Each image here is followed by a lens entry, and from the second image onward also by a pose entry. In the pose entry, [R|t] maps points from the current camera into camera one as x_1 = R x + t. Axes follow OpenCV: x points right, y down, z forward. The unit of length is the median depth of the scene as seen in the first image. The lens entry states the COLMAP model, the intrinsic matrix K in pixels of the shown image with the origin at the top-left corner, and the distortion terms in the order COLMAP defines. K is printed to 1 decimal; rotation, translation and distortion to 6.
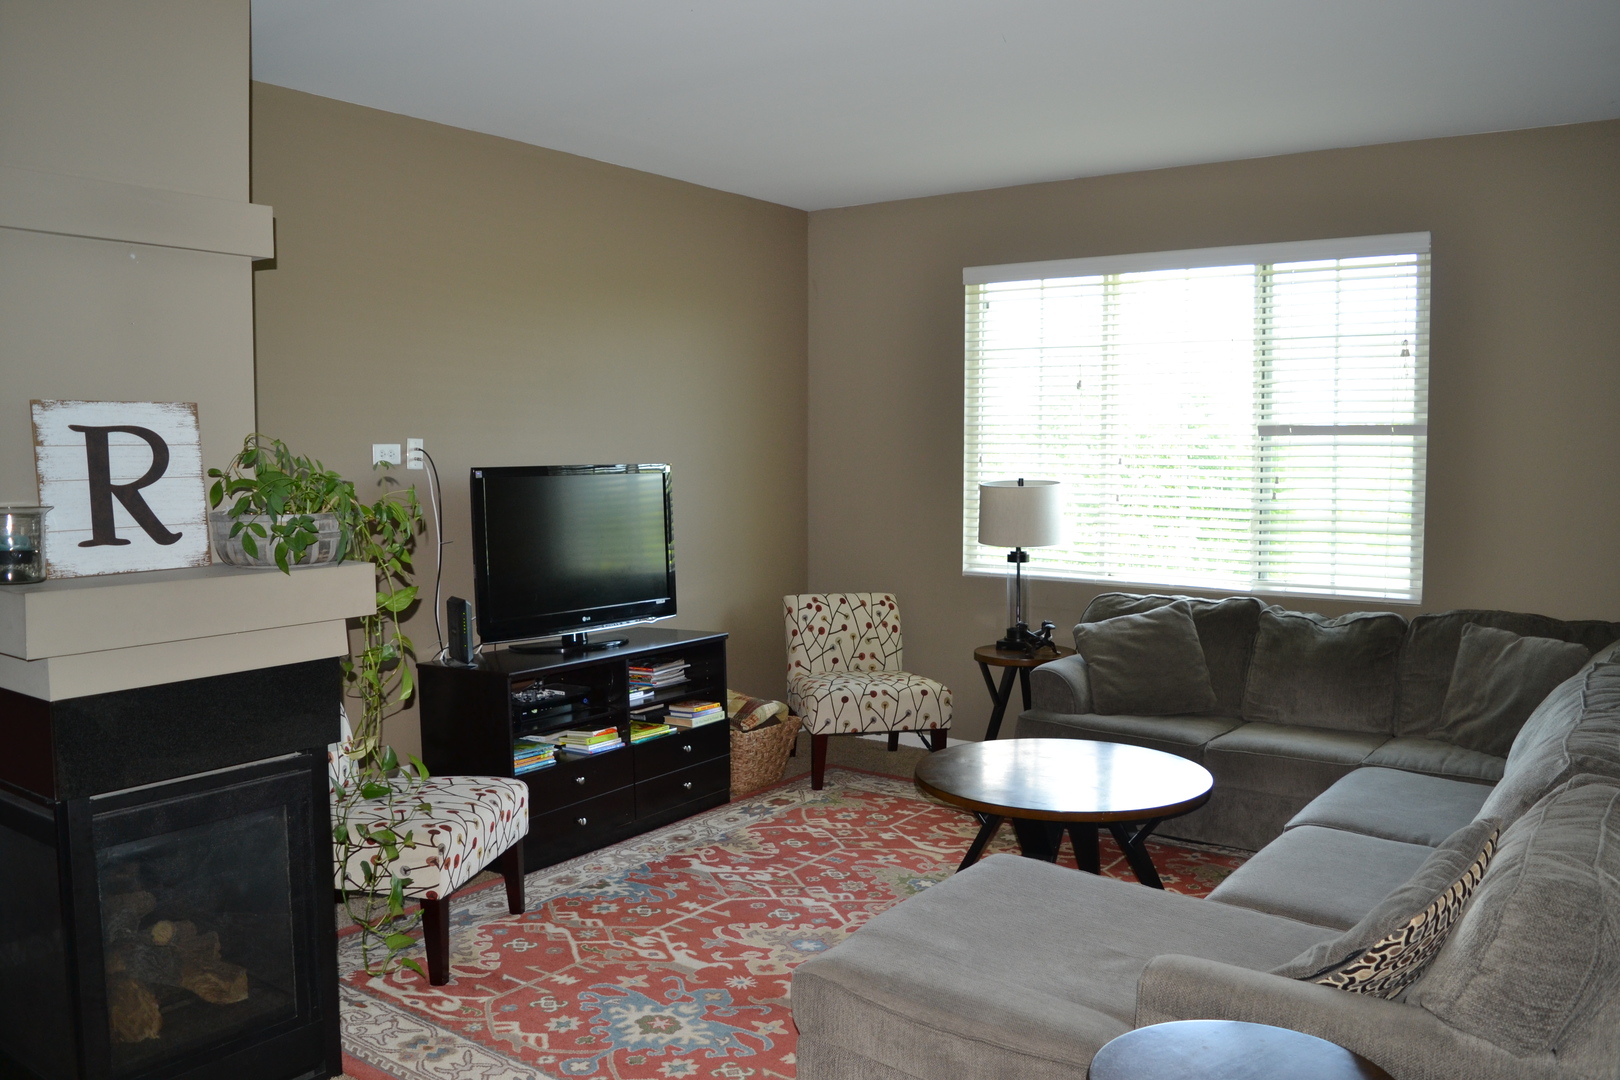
lens RADIAL K [[1301.9, 0, 810.0], [0, 1301.9, 540.0], [0, 0, 1]] dist [-0.096515, 0.028348]
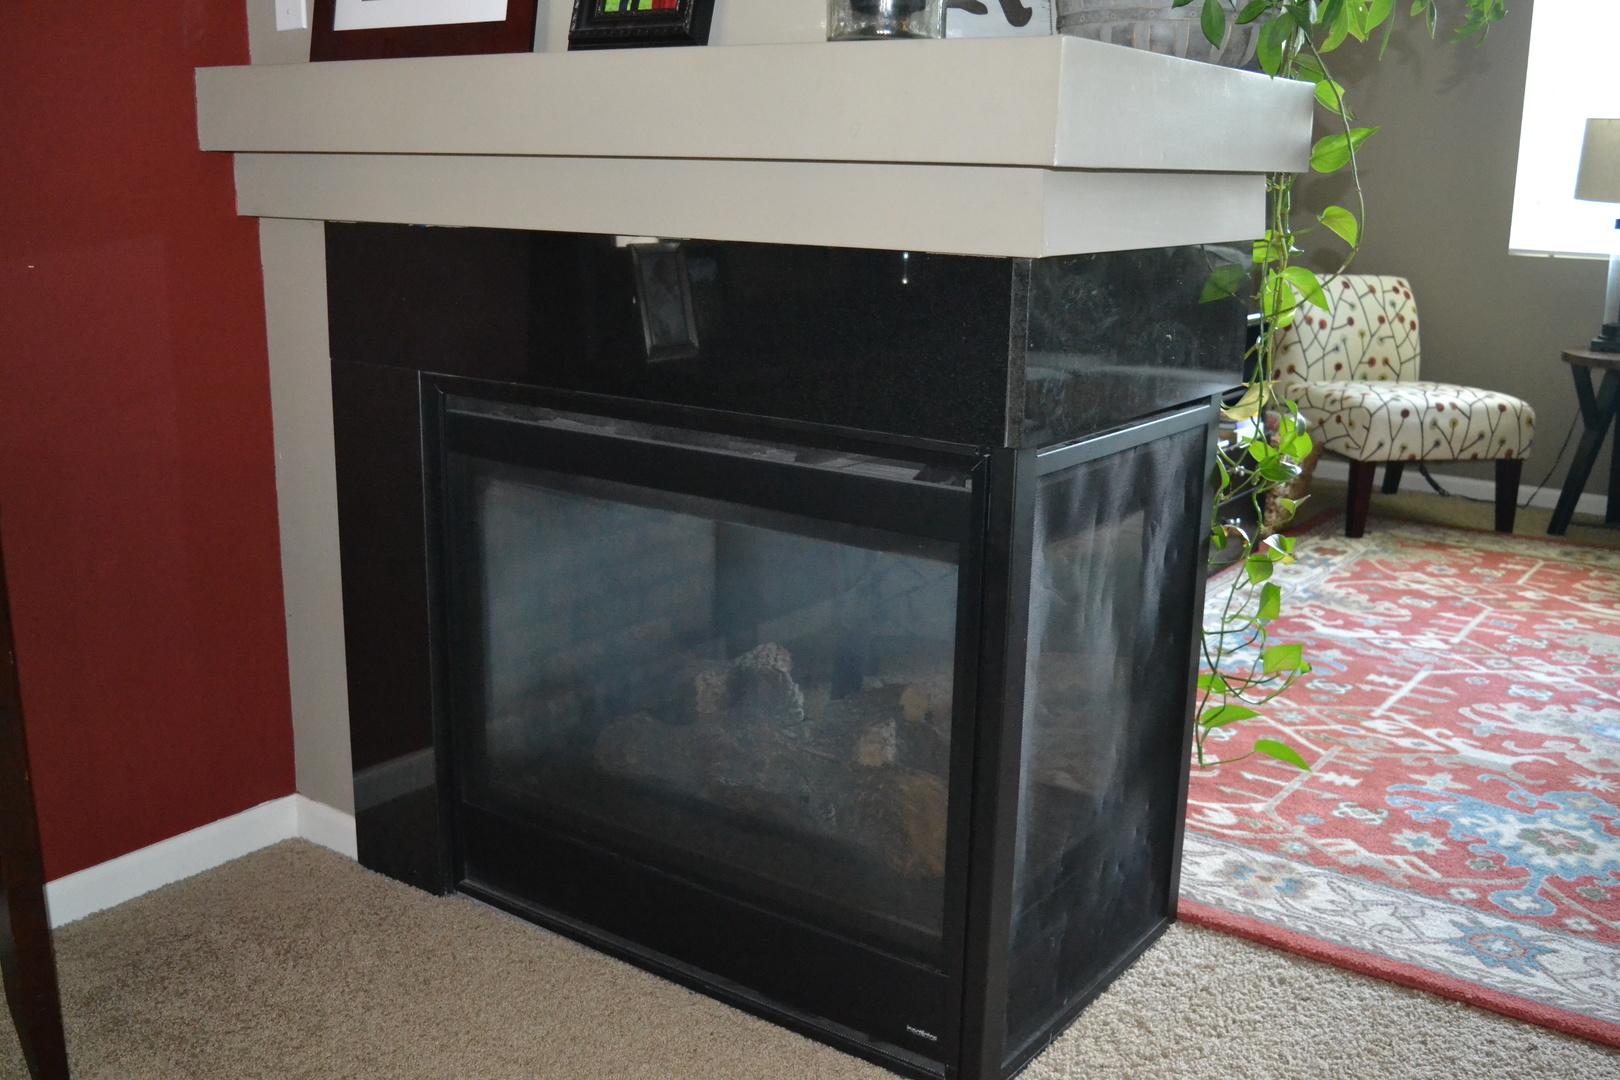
lens RADIAL K [[1573.0, 0, 810.0], [0, 1573.0, 540.0], [0, 0, 1]] dist [-0.077831, 0.024149]
pose [[0.999828, 0.016361, 0.008678, -0.331449], [-0.017523, 0.987406, 0.157234, 0.066973], [-0.005996, -0.157359, 0.987523, 0.151927]]
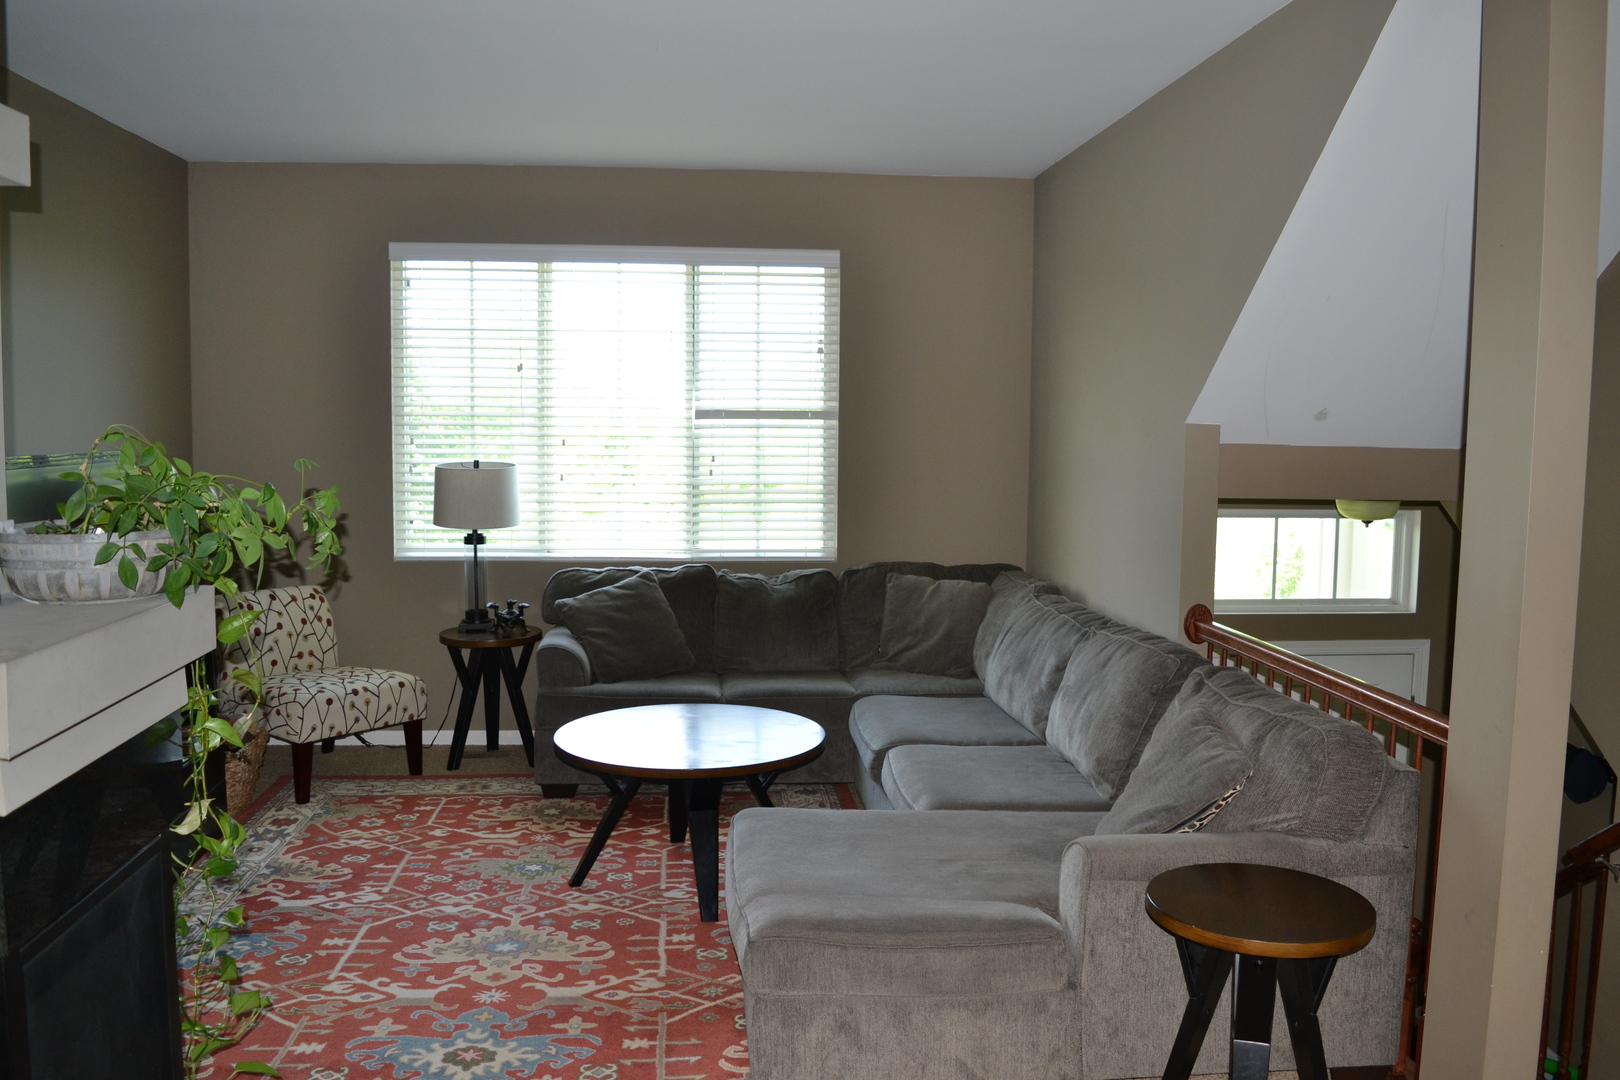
lens RADIAL K [[1301.9, 0, 810.0], [0, 1301.9, 540.0], [0, 0, 1]] dist [-0.096515, 0.028348]
pose [[0.750943, -0.053418, 0.658203, -0.336503], [0.037770, 0.998566, 0.037950, -0.015876], [-0.659286, -0.003638, 0.751883, 0.089043]]
